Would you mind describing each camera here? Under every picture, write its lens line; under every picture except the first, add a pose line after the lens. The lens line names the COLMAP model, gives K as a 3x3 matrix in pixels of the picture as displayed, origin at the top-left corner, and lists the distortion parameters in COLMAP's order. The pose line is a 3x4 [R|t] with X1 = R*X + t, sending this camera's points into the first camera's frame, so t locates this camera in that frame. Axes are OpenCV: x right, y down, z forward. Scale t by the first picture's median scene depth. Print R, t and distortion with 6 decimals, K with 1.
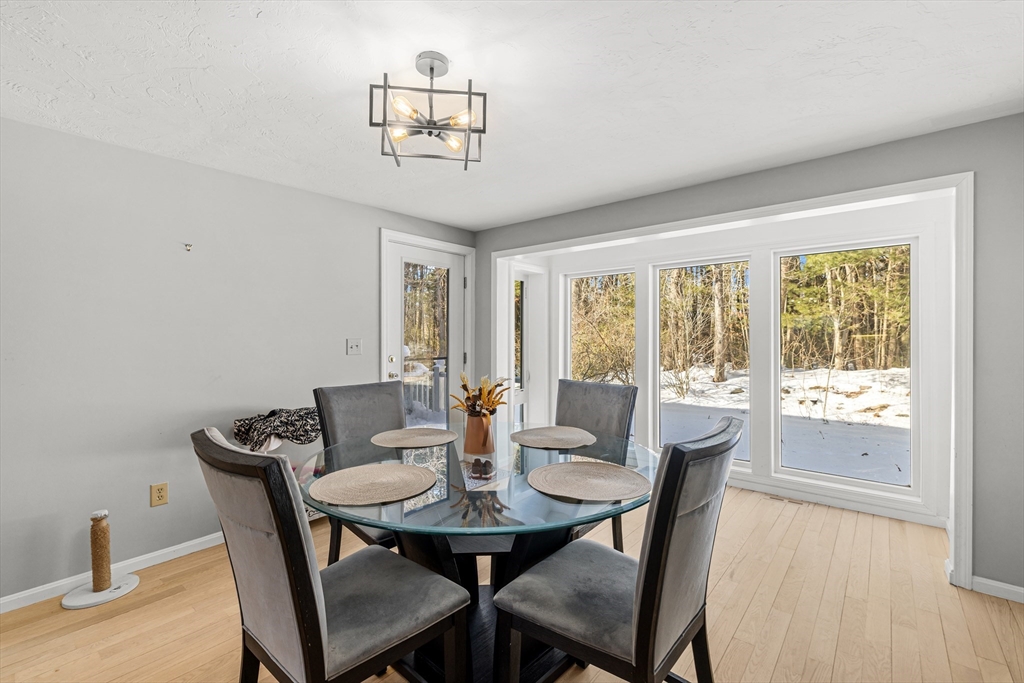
lens RADIAL K [[438.5, 0, 518.9], [0, 438.5, 335.3], [0, 0, 1]] dist [-0.002130, -0.000086]
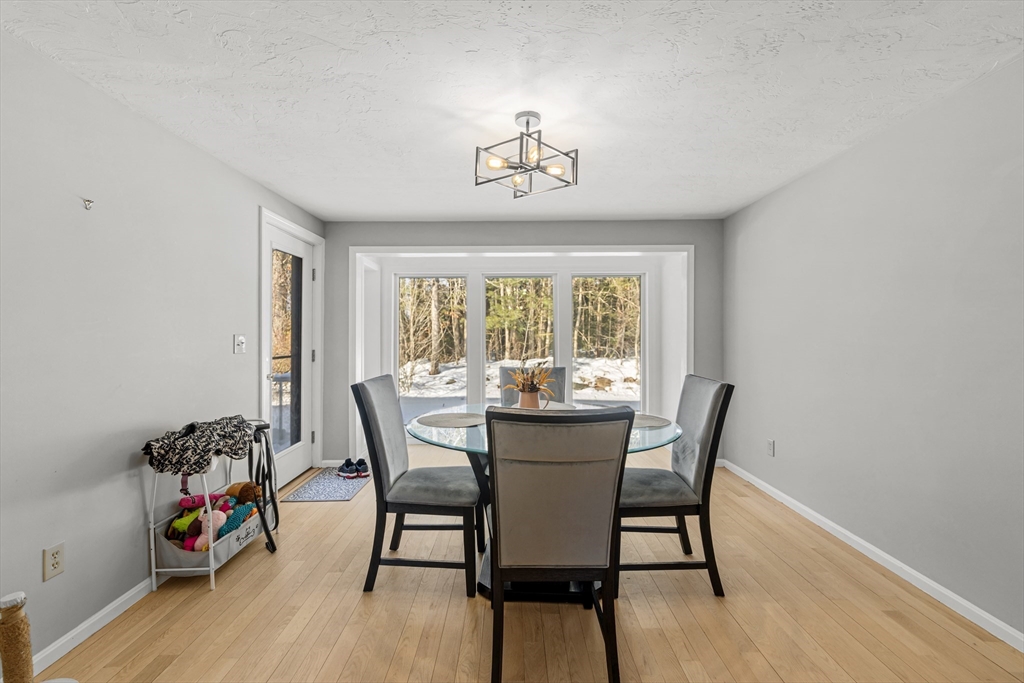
lens RADIAL K [[438.5, 0, 518.9], [0, 438.5, 335.3], [0, 0, 1]] dist [-0.002130, -0.000086]
pose [[0.773769, -0.002076, 0.633465, -0.388171], [-0.000918, 0.999990, 0.004398, 0.004095], [-0.633468, -0.003985, 0.773759, 0.007239]]
